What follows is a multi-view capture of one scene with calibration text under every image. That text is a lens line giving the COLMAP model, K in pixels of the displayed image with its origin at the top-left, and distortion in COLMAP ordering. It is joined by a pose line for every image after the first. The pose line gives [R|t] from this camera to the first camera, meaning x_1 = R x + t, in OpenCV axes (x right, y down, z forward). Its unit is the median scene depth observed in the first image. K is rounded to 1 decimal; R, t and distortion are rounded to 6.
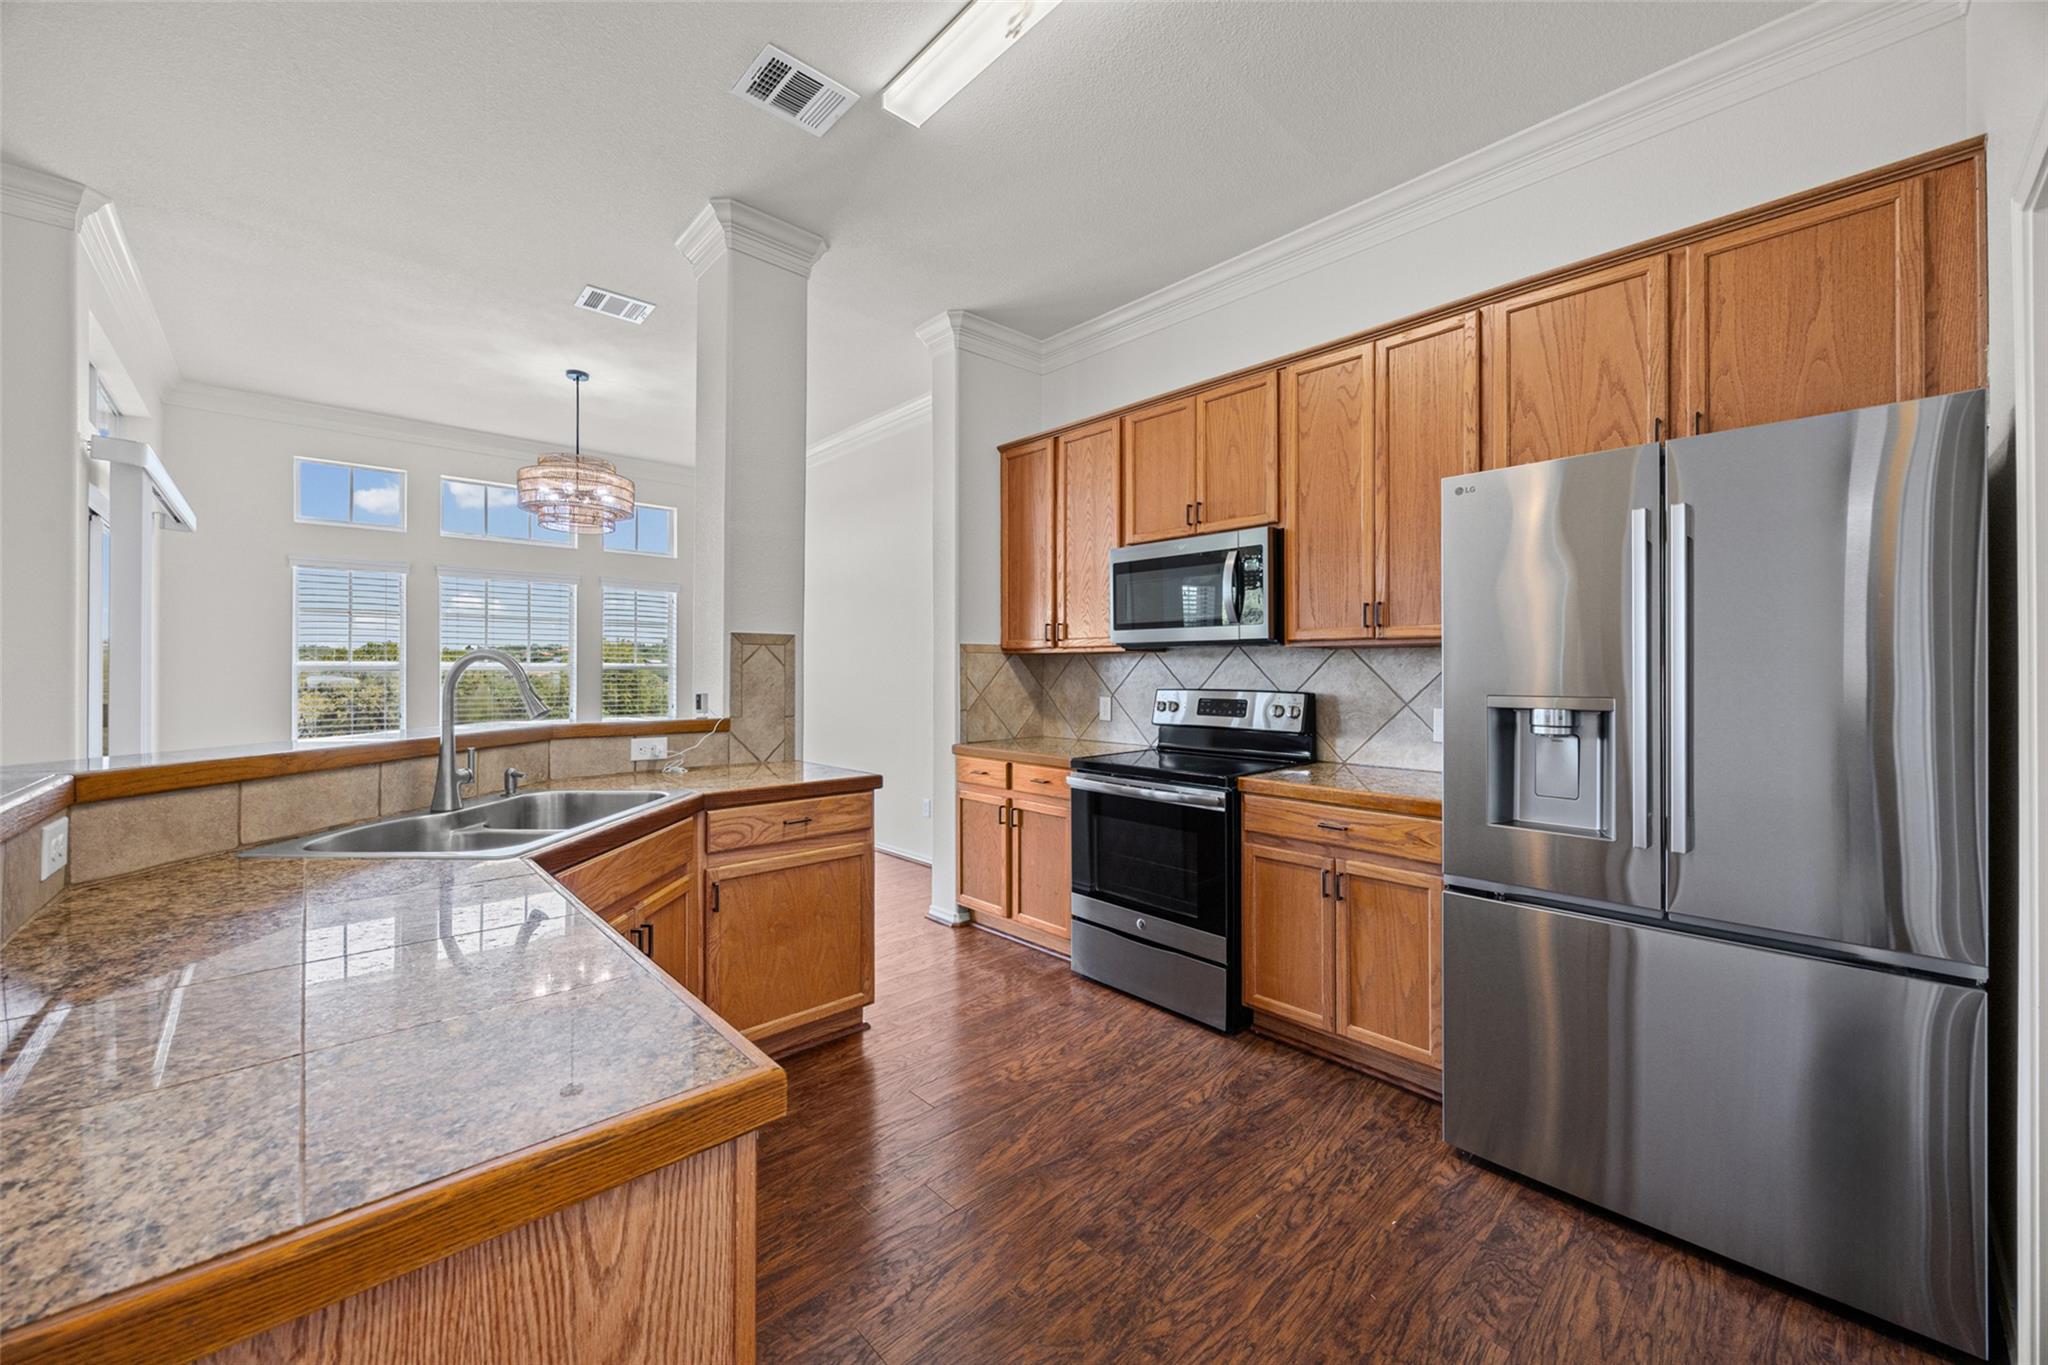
lens RADIAL K [[793.1, 0, 1032.2], [0, 793.1, 668.0], [0, 0, 1]] dist [-0.000060, -0.000314]
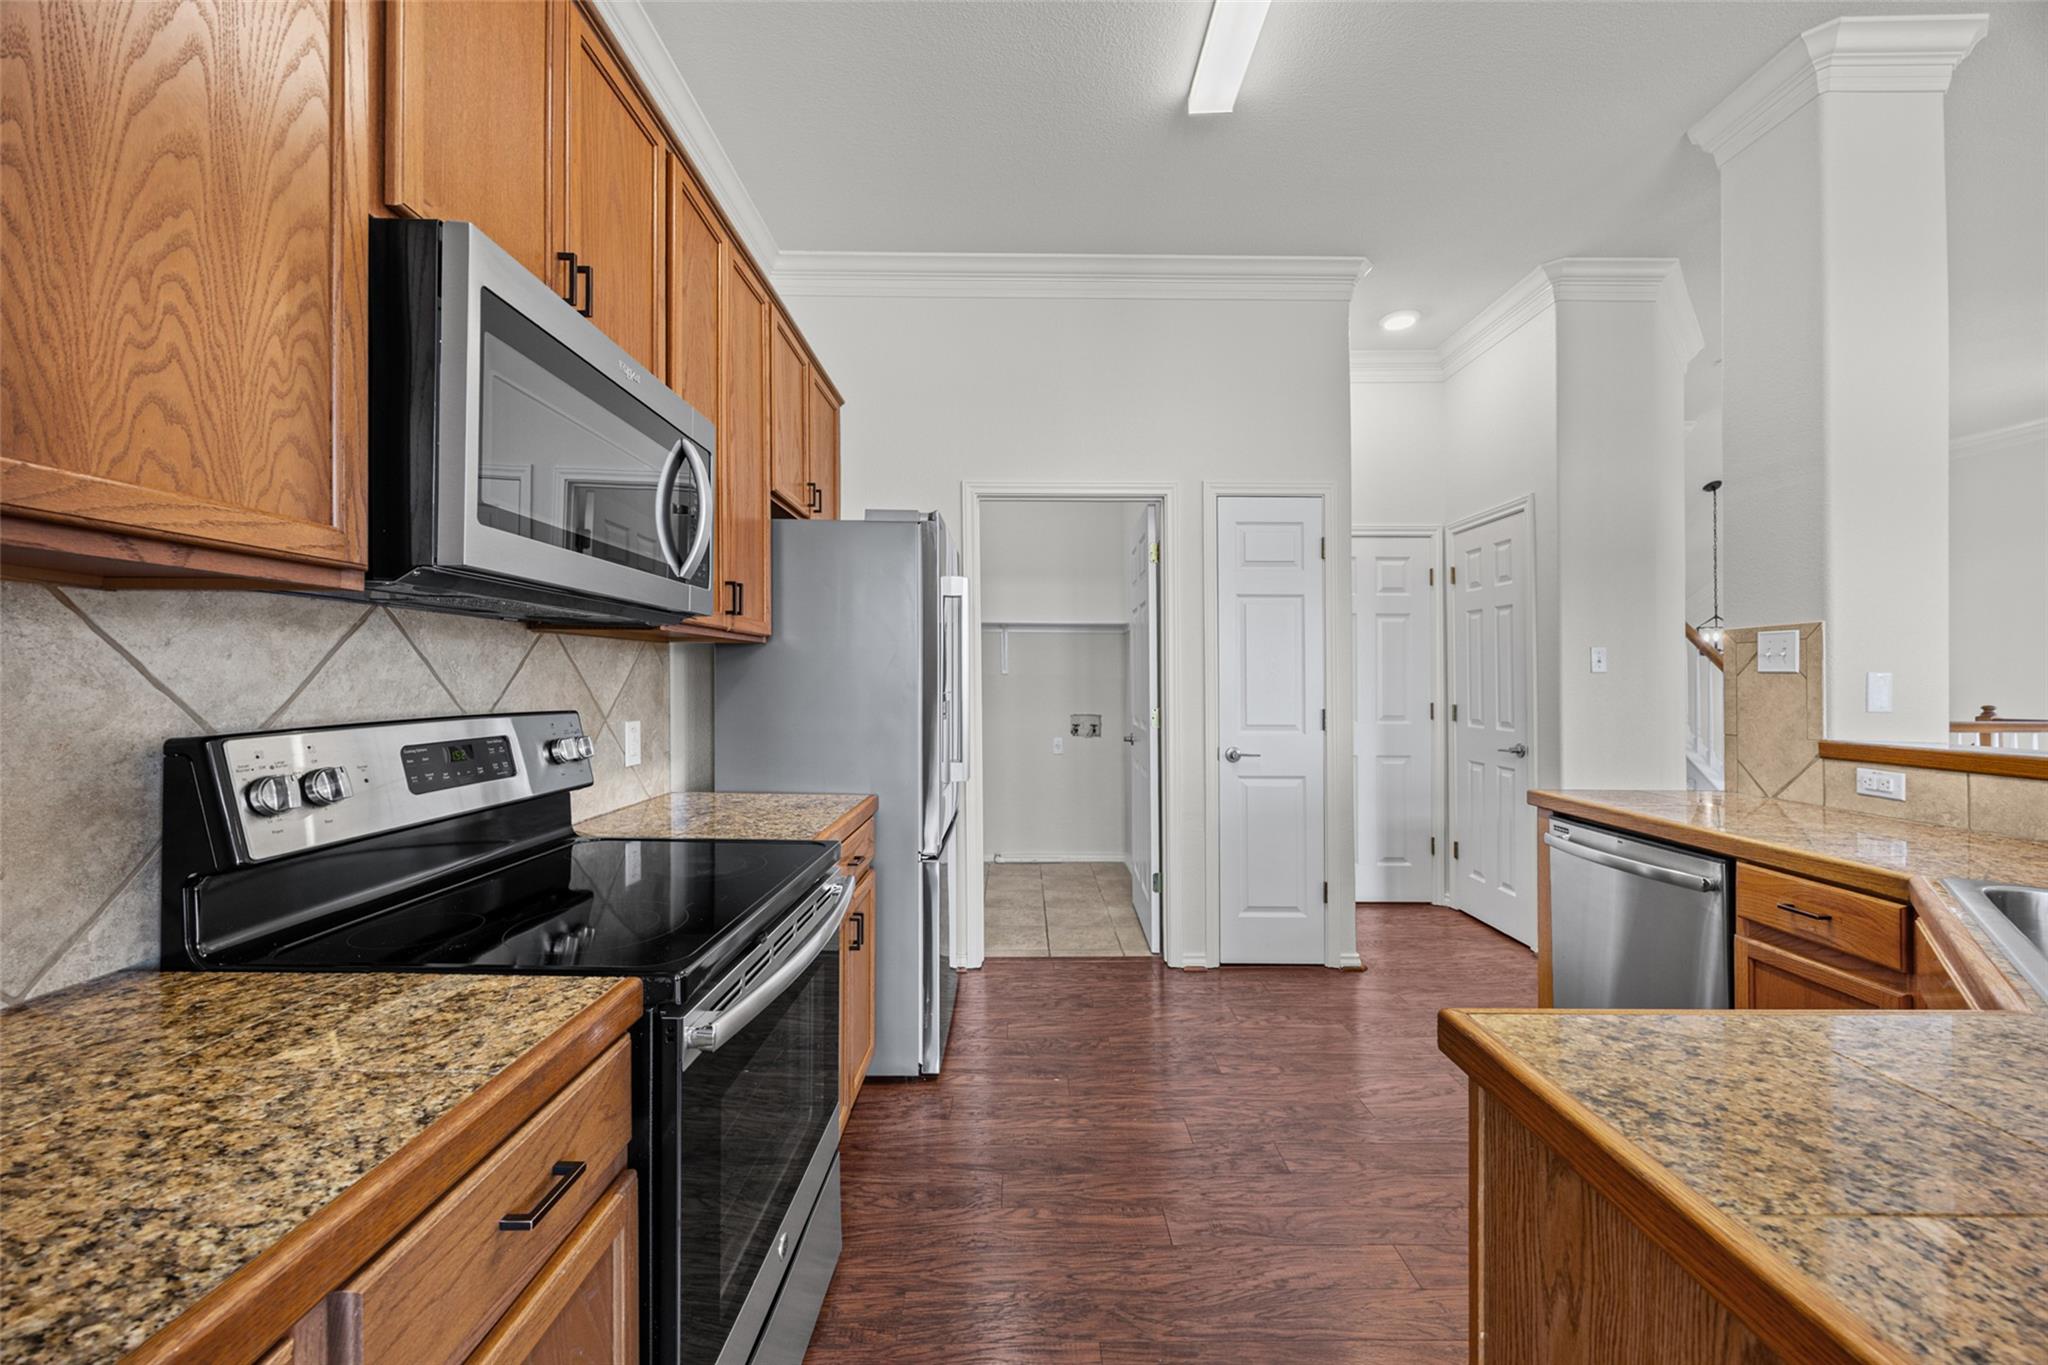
lens RADIAL K [[793.1, 0, 1014.7], [0, 793.1, 670.4], [0, 0, 1]] dist [-0.000060, -0.000314]
pose [[-0.721506, -0.010580, 0.692328, -0.251944], [-0.020331, 0.999776, -0.005909, 0.000318], [-0.692110, -0.018339, -0.721559, 1.197580]]
